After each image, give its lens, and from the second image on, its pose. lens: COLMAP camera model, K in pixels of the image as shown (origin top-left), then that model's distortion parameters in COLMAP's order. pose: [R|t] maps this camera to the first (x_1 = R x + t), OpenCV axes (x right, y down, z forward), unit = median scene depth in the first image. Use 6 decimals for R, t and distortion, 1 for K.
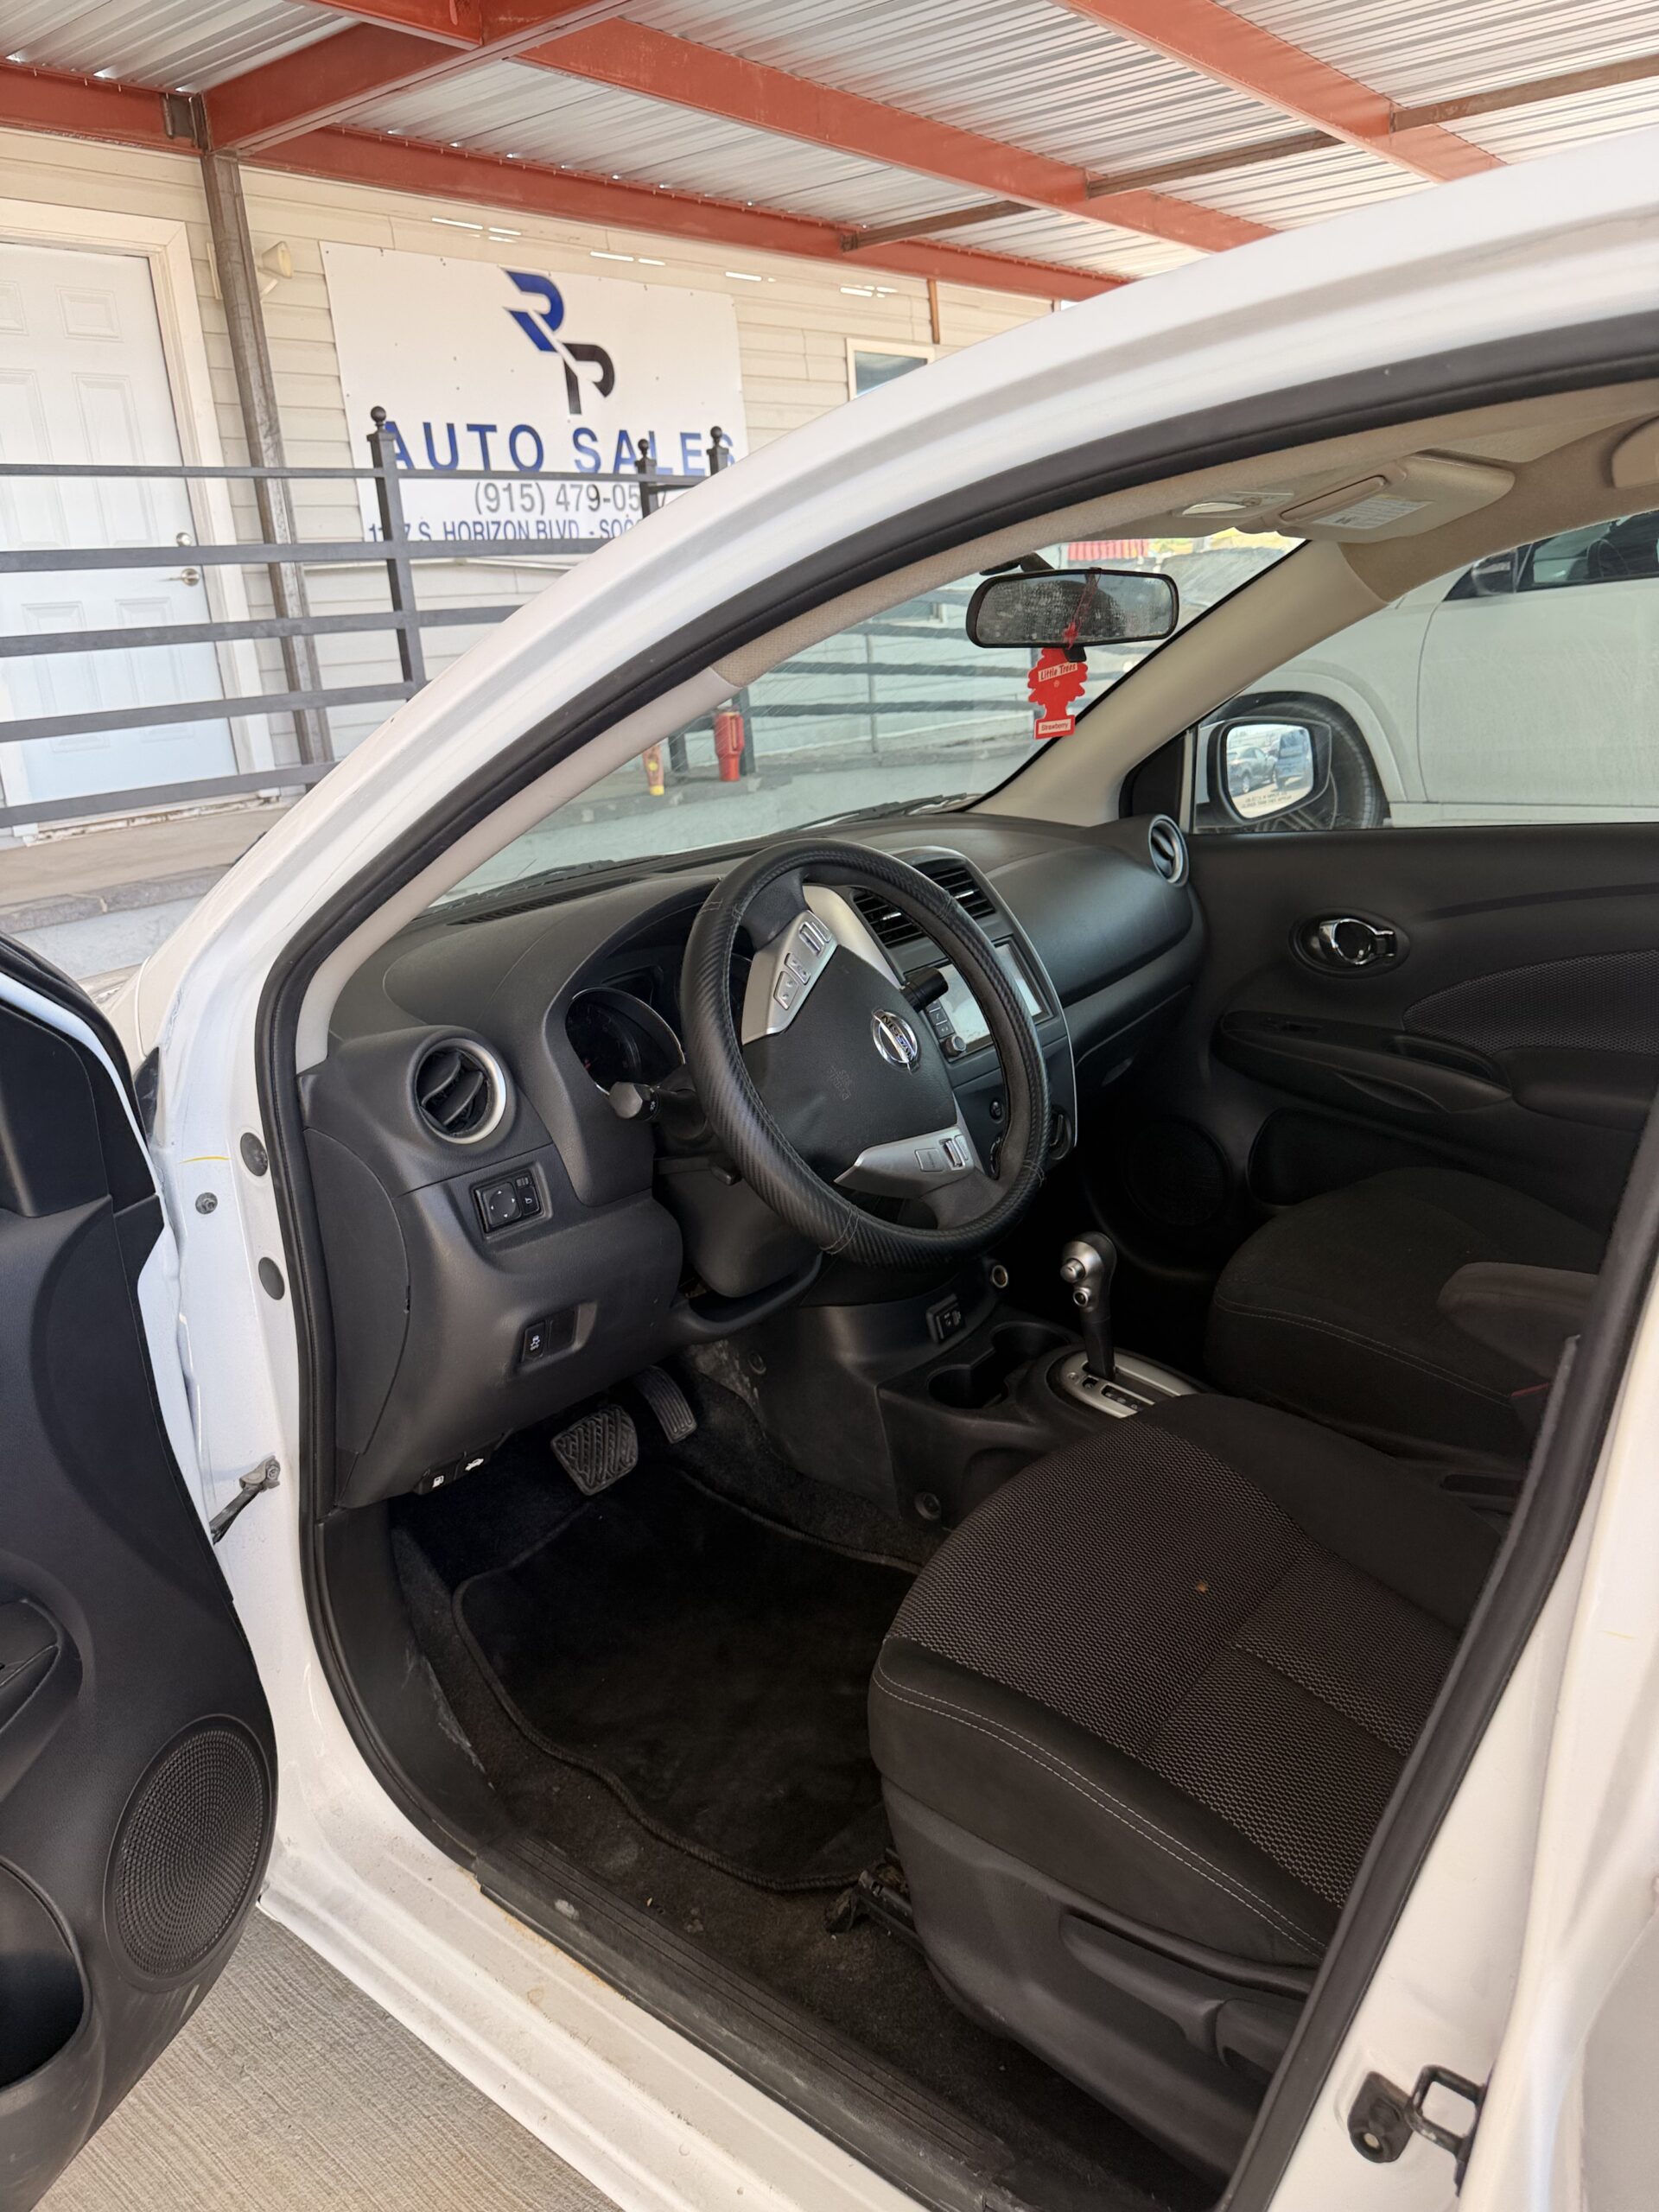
lens RADIAL K [[1555.0, 0, 833.1], [0, 1555.0, 1091.5], [0, 0, 1]] dist [0.111069, -0.128619]
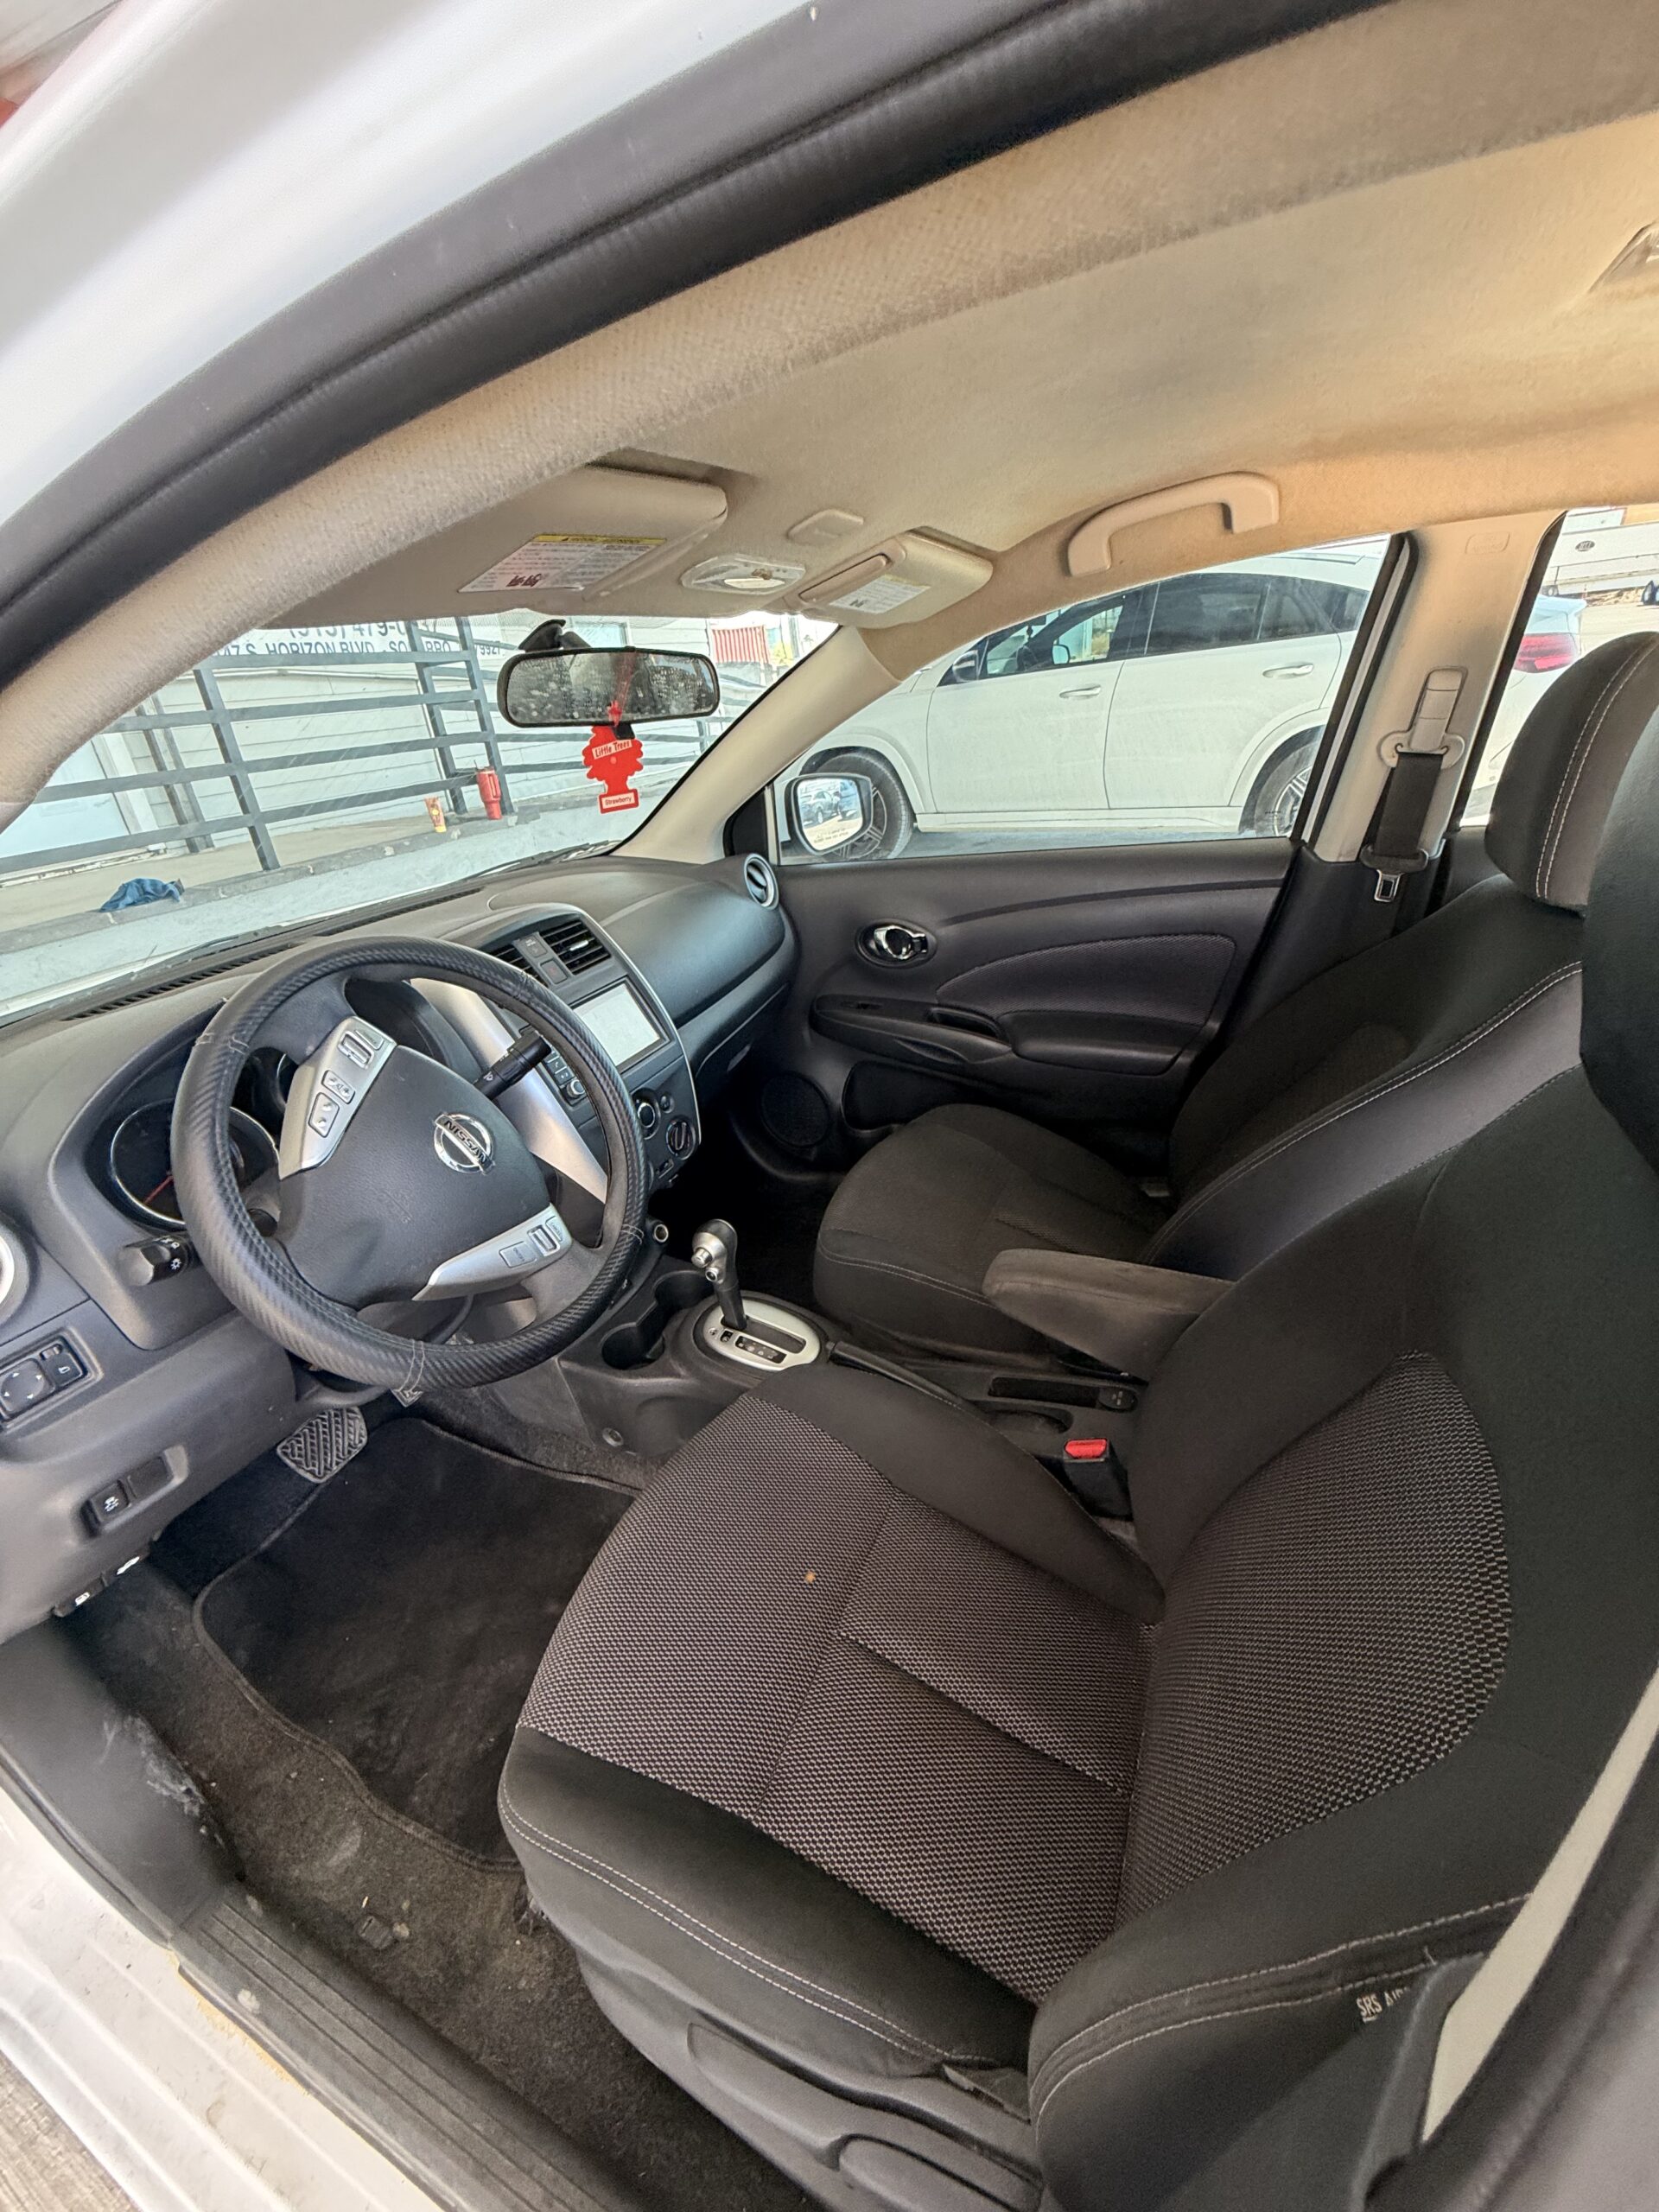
lens RADIAL K [[883.0, 0, 828.8], [0, 883.0, 1098.2], [0, 0, 1]] dist [-0.000680, -0.003434]
pose [[0.969923, -0.118310, 0.212727, 0.110230], [0.089928, 0.986271, 0.138501, -0.087671], [-0.226193, -0.115205, 0.967246, 0.305072]]
